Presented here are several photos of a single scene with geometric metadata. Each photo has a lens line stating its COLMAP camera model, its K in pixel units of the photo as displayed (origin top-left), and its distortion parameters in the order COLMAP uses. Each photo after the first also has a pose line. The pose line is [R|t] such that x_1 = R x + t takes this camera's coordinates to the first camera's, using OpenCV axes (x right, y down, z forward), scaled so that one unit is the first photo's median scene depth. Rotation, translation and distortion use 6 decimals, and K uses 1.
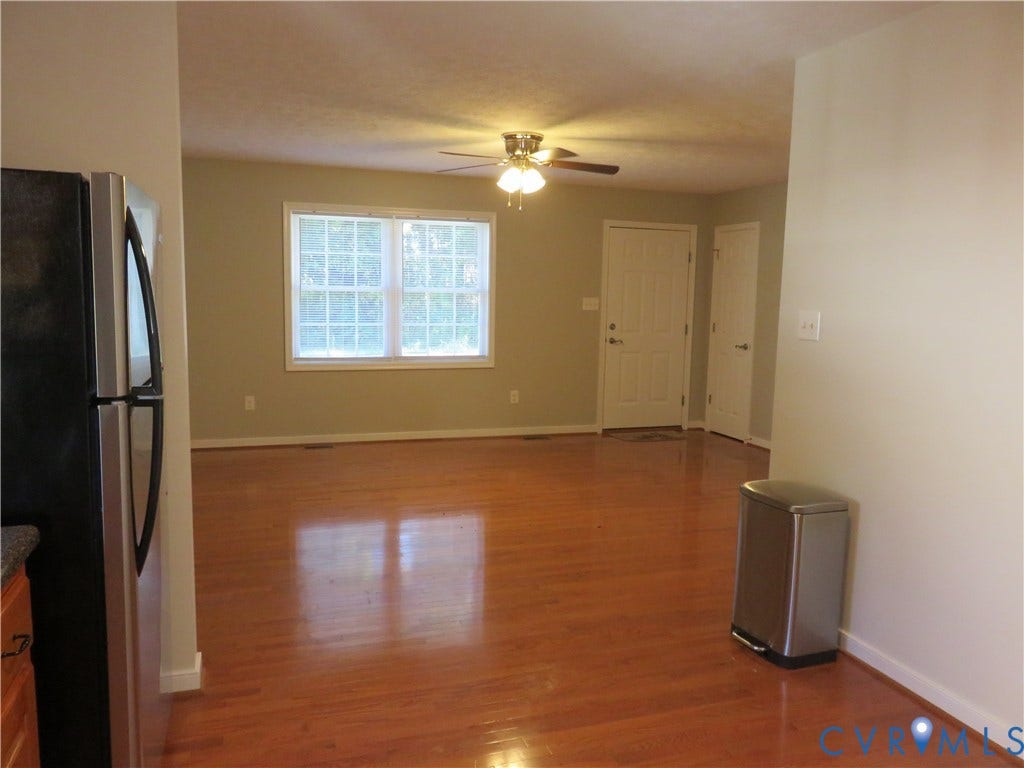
lens RADIAL K [[774.7, 0, 506.7], [0, 774.7, 378.0], [0, 0, 1]] dist [-0.008560, 0.000583]
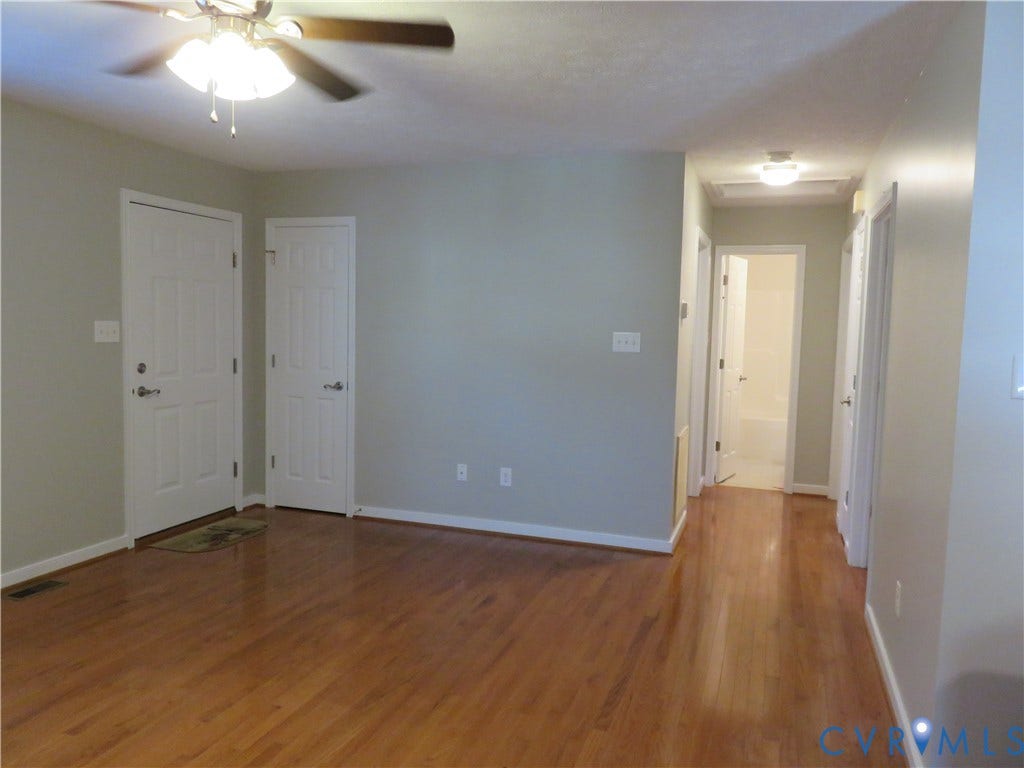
lens RADIAL K [[774.7, 0, 516.9], [0, 774.7, 384.3], [0, 0, 1]] dist [-0.008560, 0.000583]
pose [[0.603148, -0.072376, 0.794339, -0.165774], [0.077122, 0.996500, 0.032237, -0.050772], [-0.793892, 0.041818, 0.606619, 0.404783]]
